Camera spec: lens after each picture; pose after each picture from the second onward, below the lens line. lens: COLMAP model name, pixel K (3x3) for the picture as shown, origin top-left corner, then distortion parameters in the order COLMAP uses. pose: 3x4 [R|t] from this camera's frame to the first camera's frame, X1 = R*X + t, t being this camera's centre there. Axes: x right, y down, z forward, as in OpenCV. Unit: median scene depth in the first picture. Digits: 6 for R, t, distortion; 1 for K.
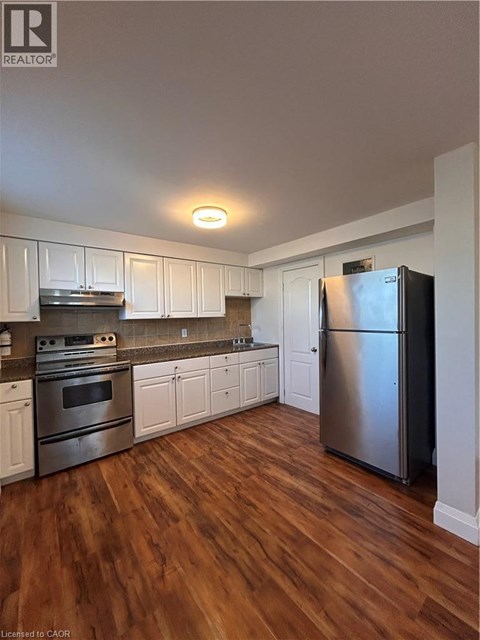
lens RADIAL K [[257.4, 0, 240.3], [0, 257.4, 316.8], [0, 0, 1]] dist [-0.003298, 0.000900]
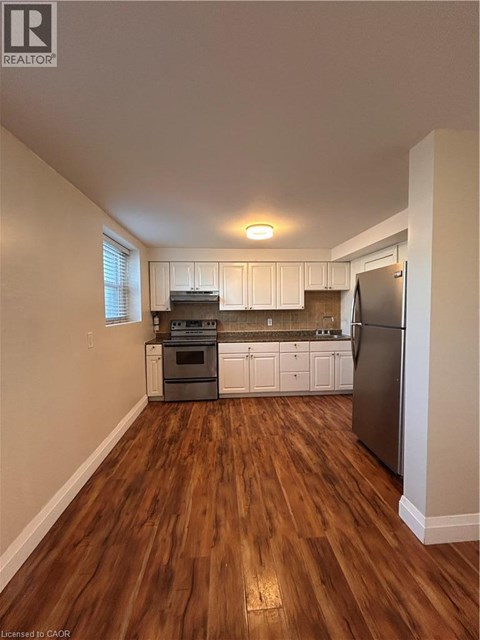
lens RADIAL K [[257.4, 0, 240.4], [0, 257.4, 314.2], [0, 0, 1]] dist [-0.003298, 0.000900]
pose [[0.830168, 0.023112, -0.557035, 0.522450], [-0.008124, 0.999536, 0.029365, -0.013479], [0.557455, -0.019852, 0.829970, -0.123426]]
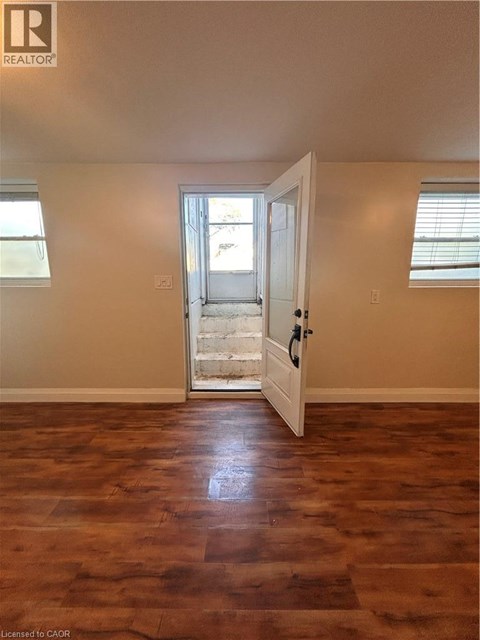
lens RADIAL K [[257.4, 0, 240.0], [0, 257.4, 320.1], [0, 0, 1]] dist [-0.003298, 0.000900]
pose [[-0.619492, 0.164061, -0.767668, 0.730652], [0.013114, 0.979943, 0.198845, -0.012816], [0.784893, 0.113115, -0.609219, 0.542077]]
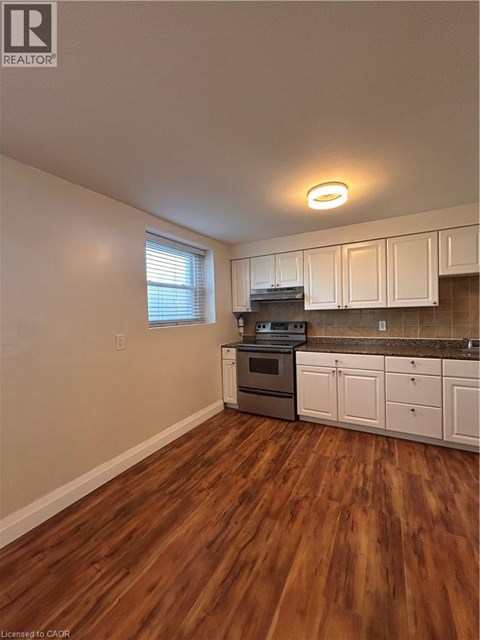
lens RADIAL K [[257.4, 0, 241.4], [0, 257.4, 317.1], [0, 0, 1]] dist [-0.003298, 0.000900]
pose [[0.389870, 0.026939, -0.920476, 0.588332], [0.015692, 0.999233, 0.035890, -0.005865], [0.920736, -0.028437, 0.389148, 0.370577]]
